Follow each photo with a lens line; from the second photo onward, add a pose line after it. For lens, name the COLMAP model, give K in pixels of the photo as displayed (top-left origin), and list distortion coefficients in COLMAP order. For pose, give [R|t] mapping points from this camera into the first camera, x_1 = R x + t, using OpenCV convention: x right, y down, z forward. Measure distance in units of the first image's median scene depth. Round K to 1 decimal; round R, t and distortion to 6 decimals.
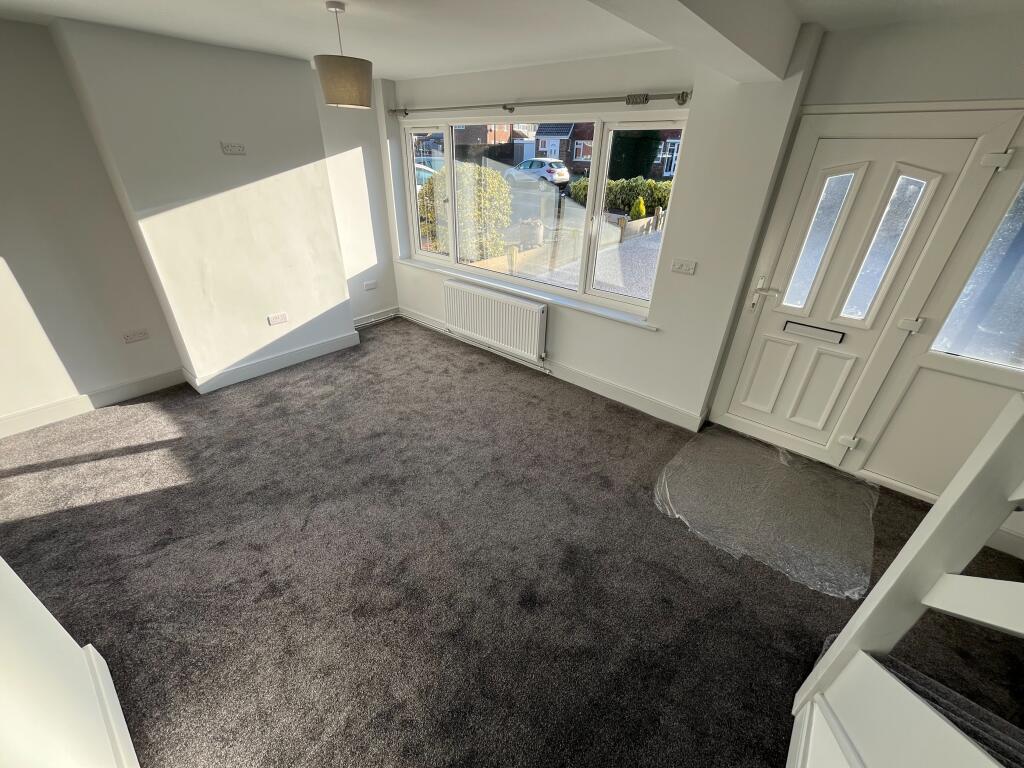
lens RADIAL K [[410.7, 0, 509.7], [0, 410.7, 384.3], [0, 0, 1]] dist [-0.002705, 0.000163]
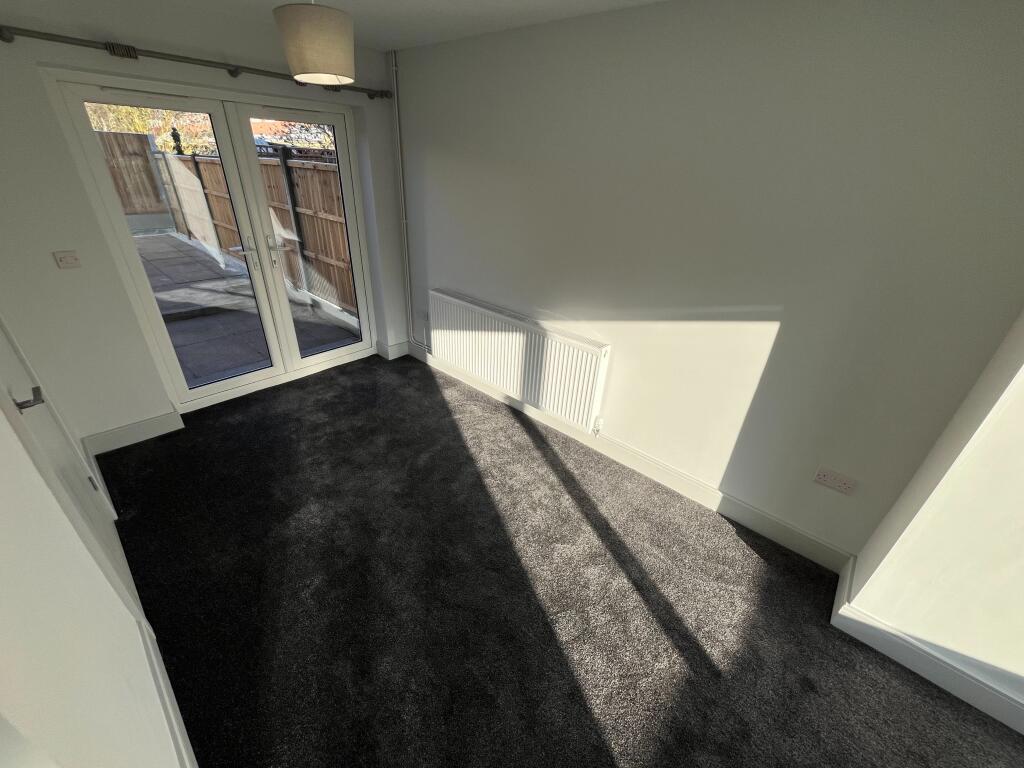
lens RADIAL K [[410.7, 0, 509.7], [0, 410.7, 384.3], [0, 0, 1]] dist [-0.002705, 0.000163]
pose [[-0.041133, 0.454313, -0.889892, -0.401947], [-0.529538, 0.745361, 0.405003, -0.207489], [0.847289, 0.487890, 0.209917, 0.377867]]
